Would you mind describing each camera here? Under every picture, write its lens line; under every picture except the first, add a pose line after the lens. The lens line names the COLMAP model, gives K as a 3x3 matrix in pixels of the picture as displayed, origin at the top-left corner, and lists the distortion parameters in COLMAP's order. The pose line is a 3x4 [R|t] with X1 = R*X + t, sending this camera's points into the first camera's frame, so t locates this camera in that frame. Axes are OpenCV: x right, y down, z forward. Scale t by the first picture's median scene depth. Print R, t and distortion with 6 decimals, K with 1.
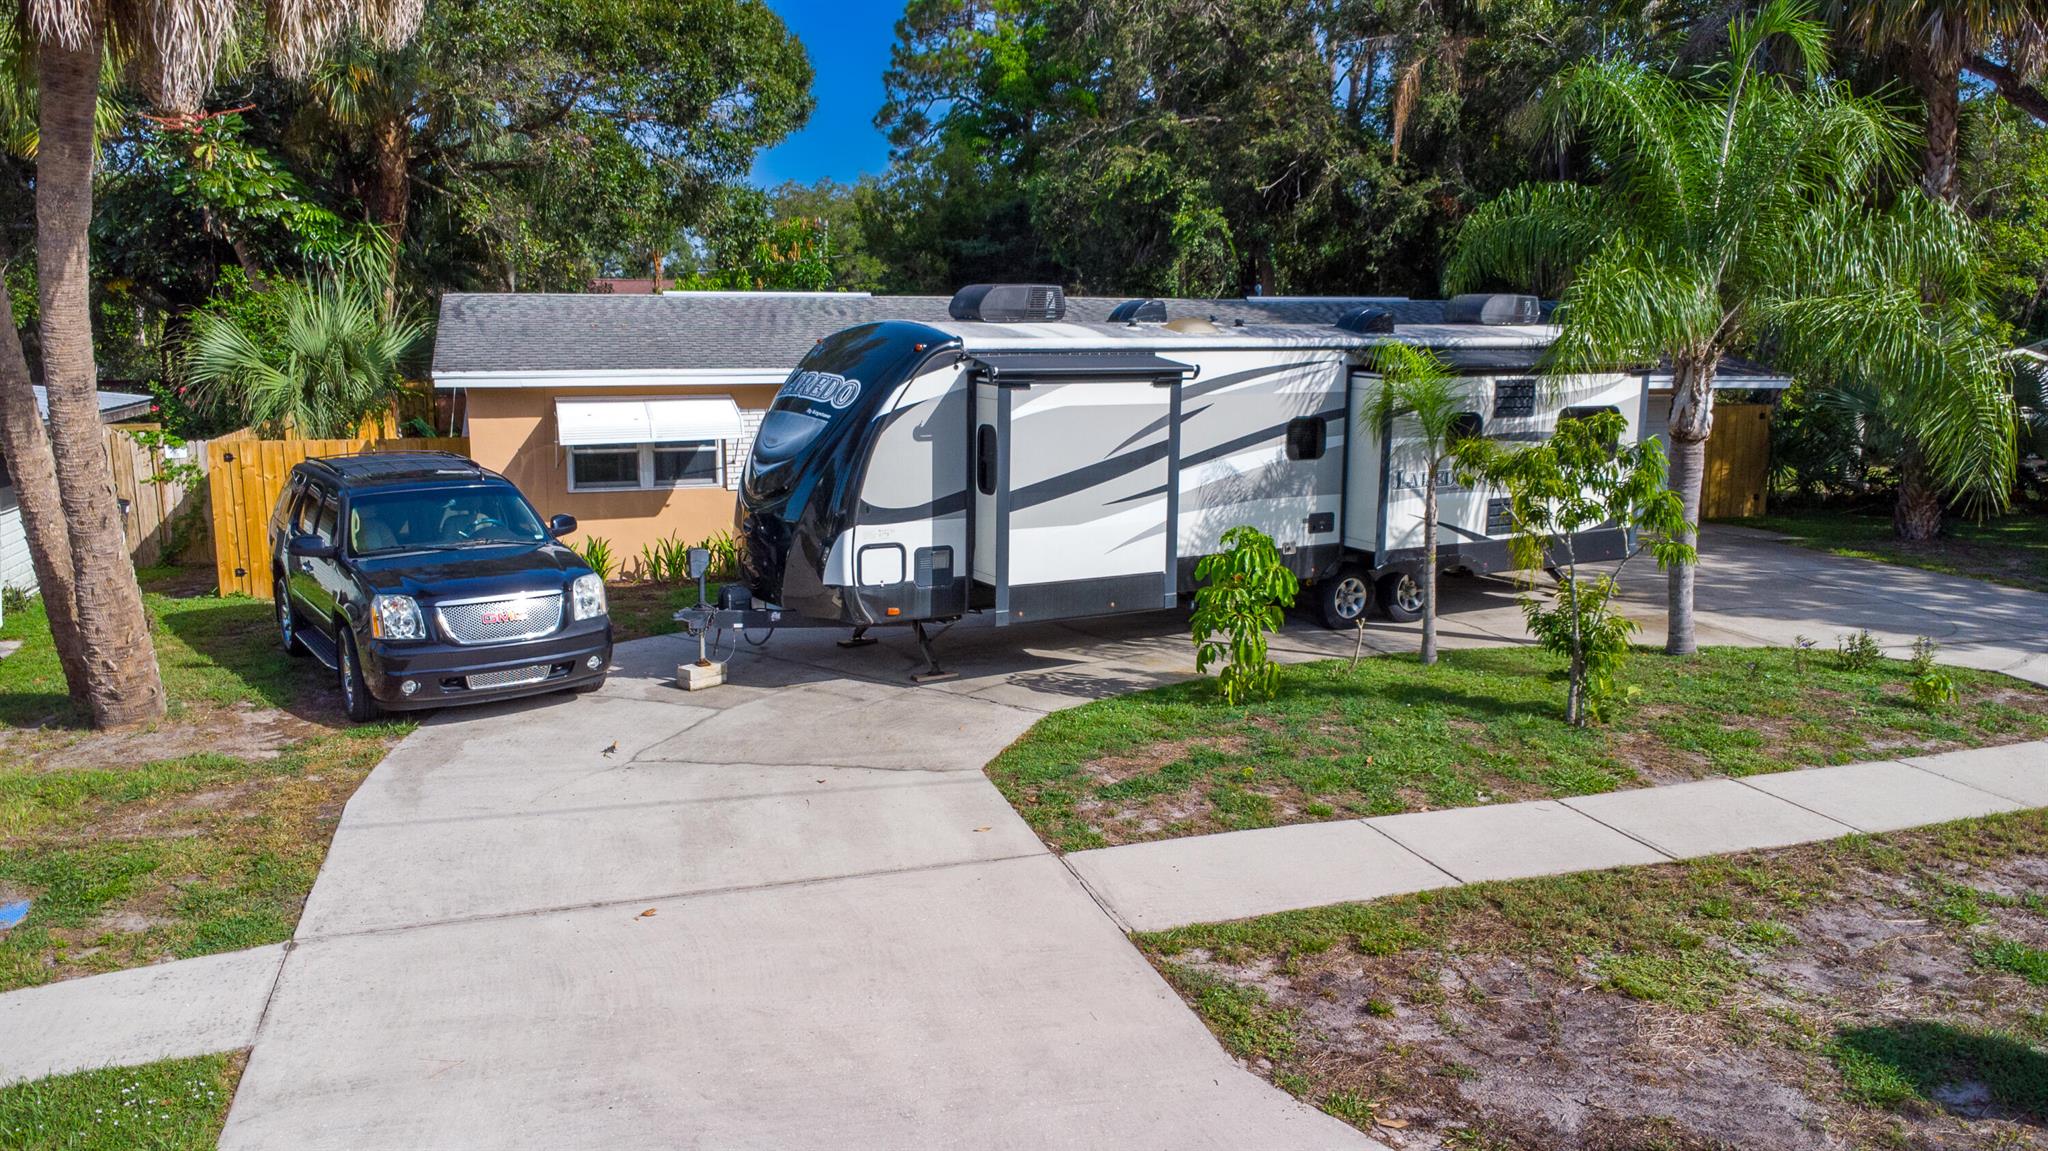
lens RADIAL K [[1490.2, 0, 1019.5], [0, 1490.2, 577.7], [0, 0, 1]] dist [0.028134, -0.035798]
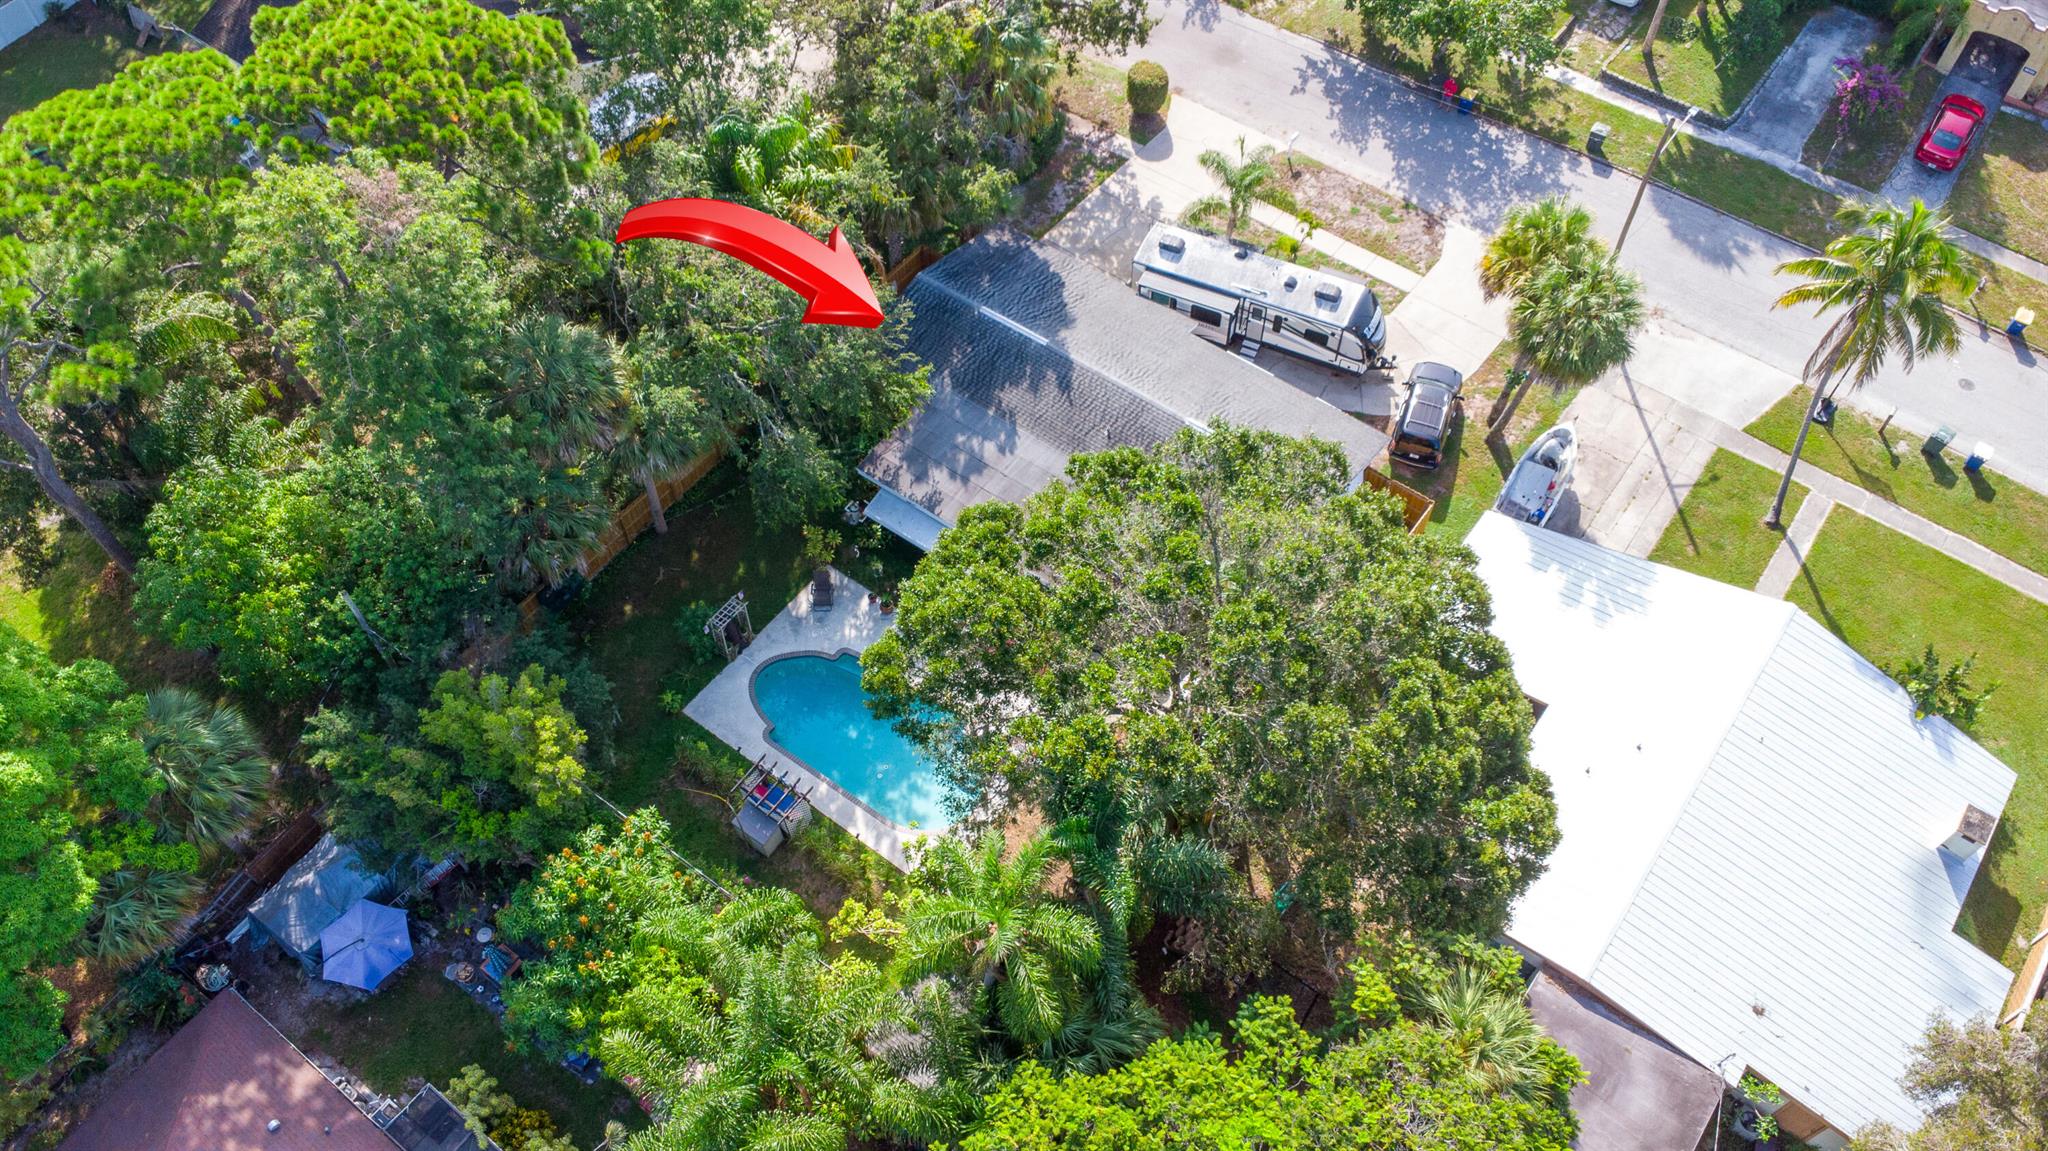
lens RADIAL K [[1490.2, 0, 1016.5], [0, 1490.2, 582.8], [0, 0, 1]] dist [0.028134, -0.035798]
pose [[-0.568494, -0.676699, 0.467860, -2.246038], [0.138356, 0.481955, 0.865203, -3.930437], [-0.810970, 0.556595, -0.180363, 3.278450]]
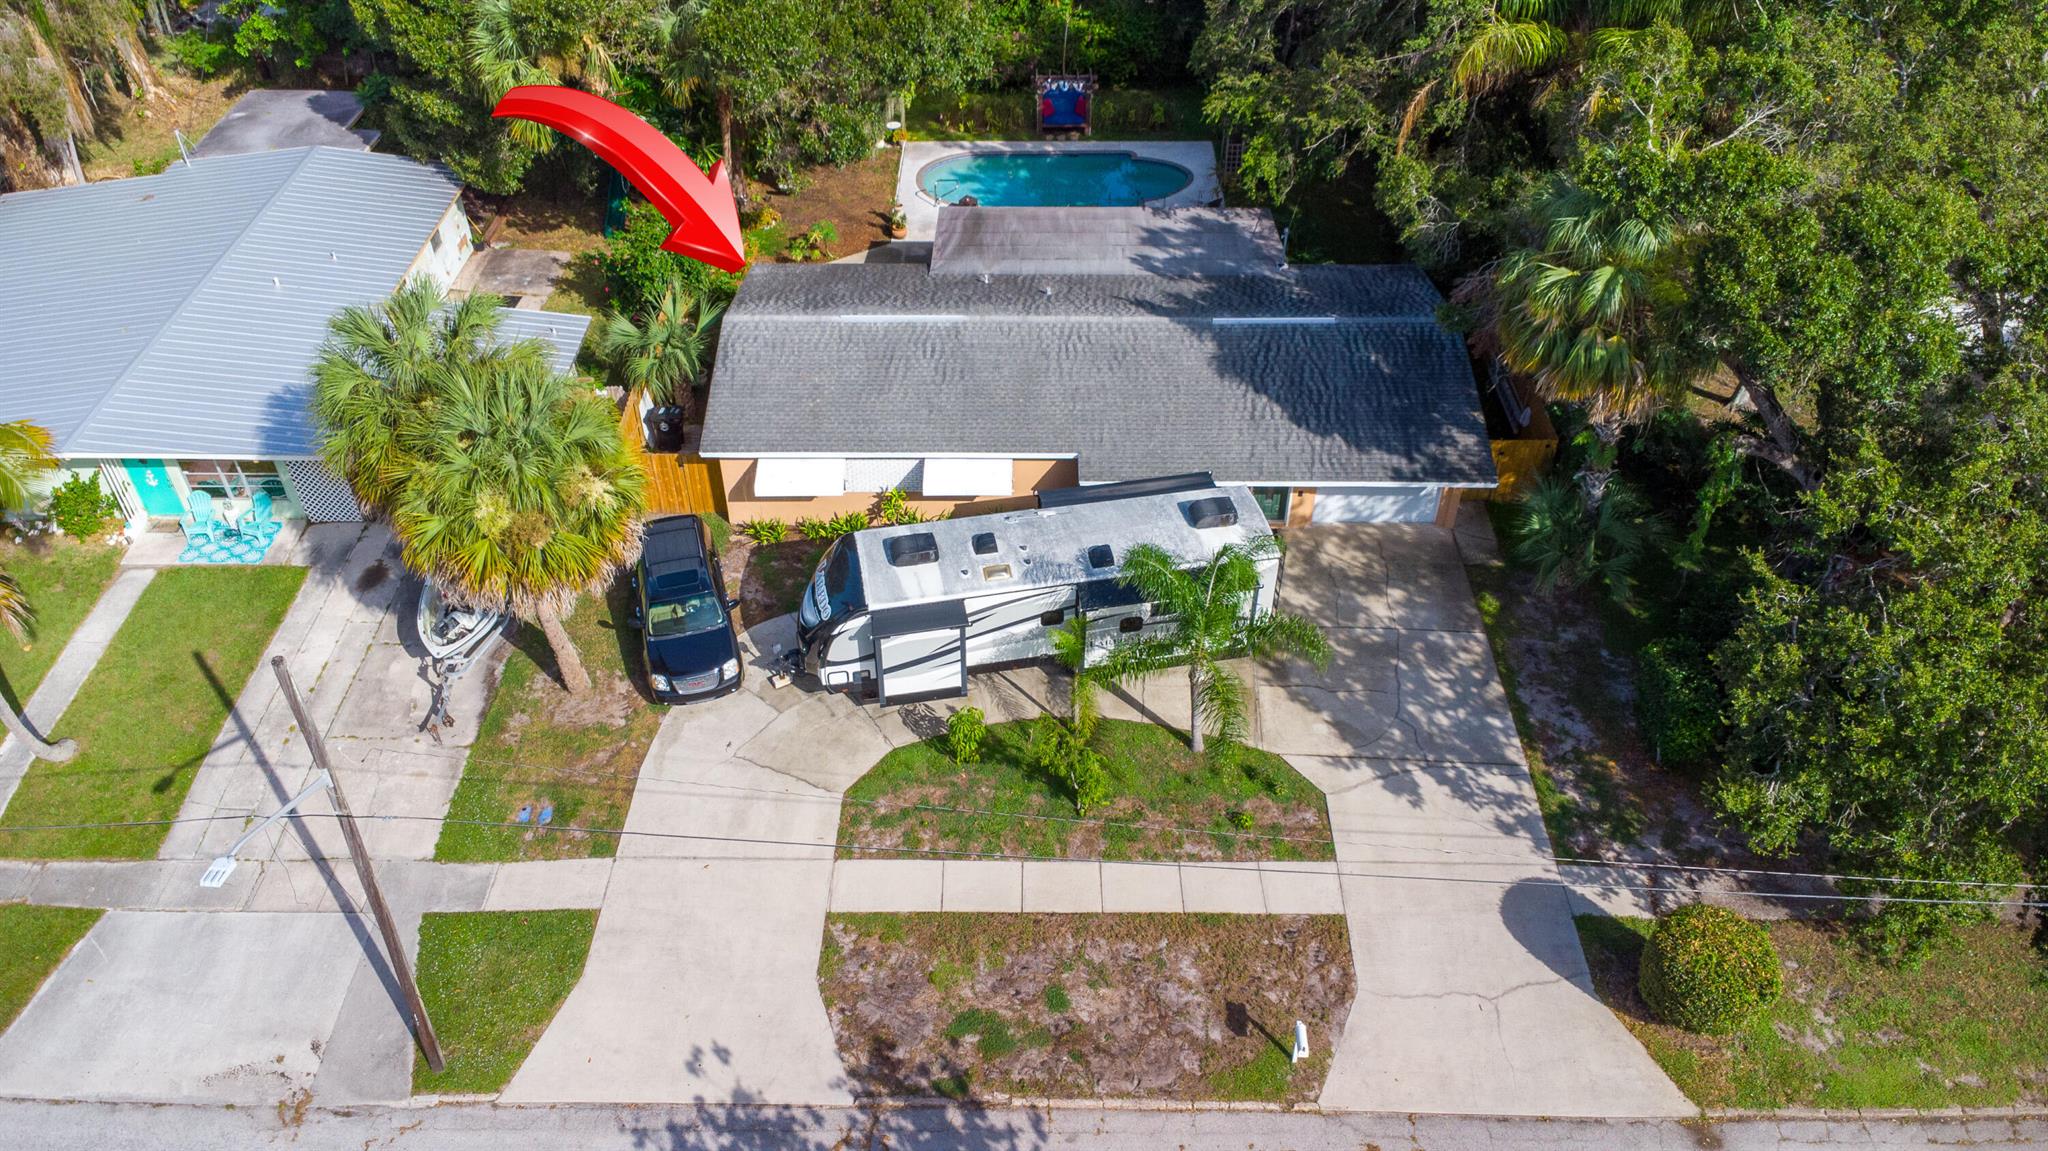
lens RADIAL K [[1490.2, 0, 1019.0], [0, 1490.2, 583.2], [0, 0, 1]] dist [0.028134, -0.035798]
pose [[0.946308, 0.209823, -0.245916, 0.787415], [-0.050140, 0.846789, 0.529561, -1.504049], [0.319353, -0.488797, 0.811844, -0.864581]]
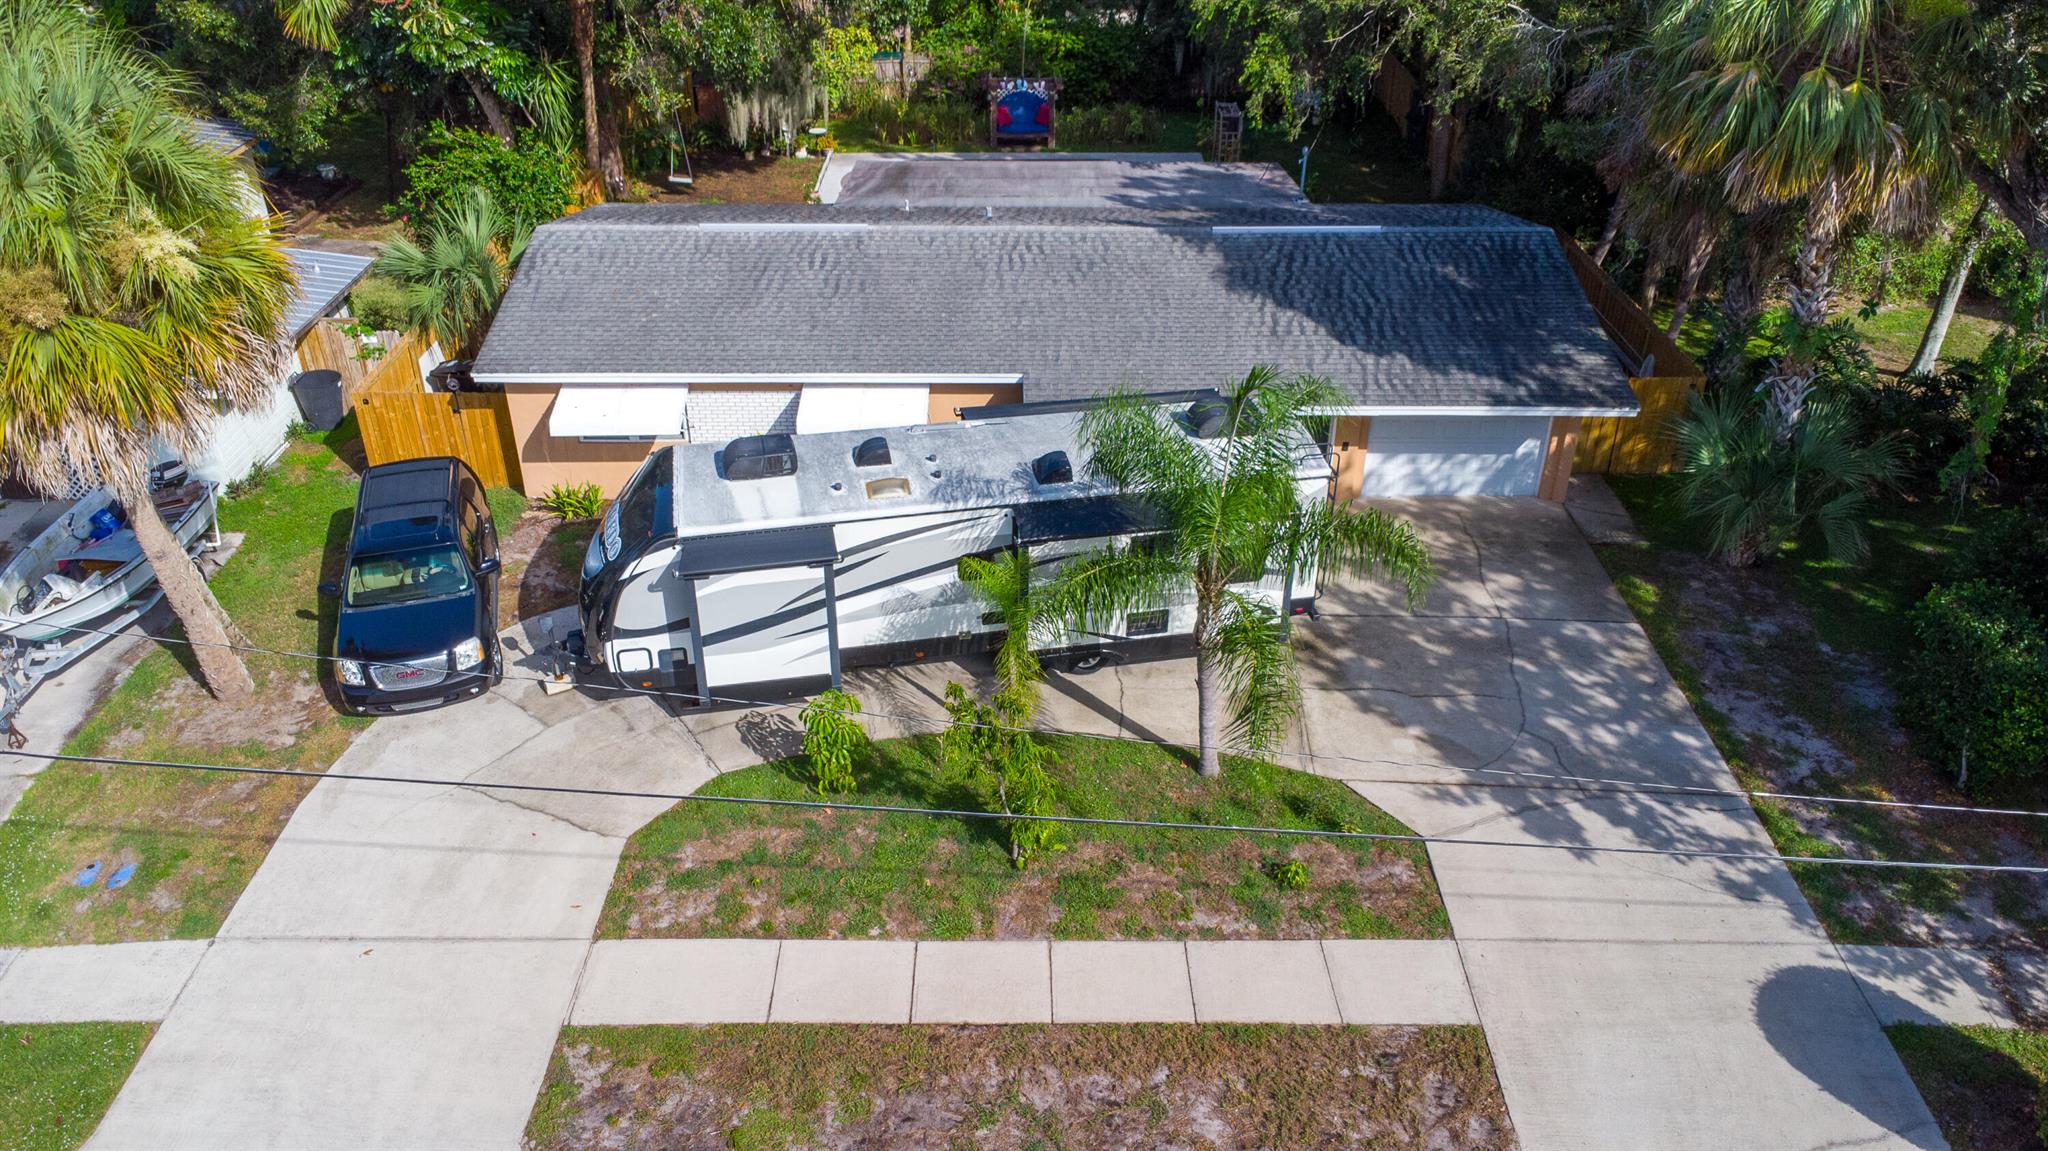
lens RADIAL K [[1490.2, 0, 1020.6], [0, 1490.2, 584.3], [0, 0, 1]] dist [0.028134, -0.035798]
pose [[0.949127, 0.165215, -0.268072, 0.709236], [-0.052850, 0.922808, 0.381617, -0.712024], [0.310428, -0.348036, 0.884593, -0.231773]]
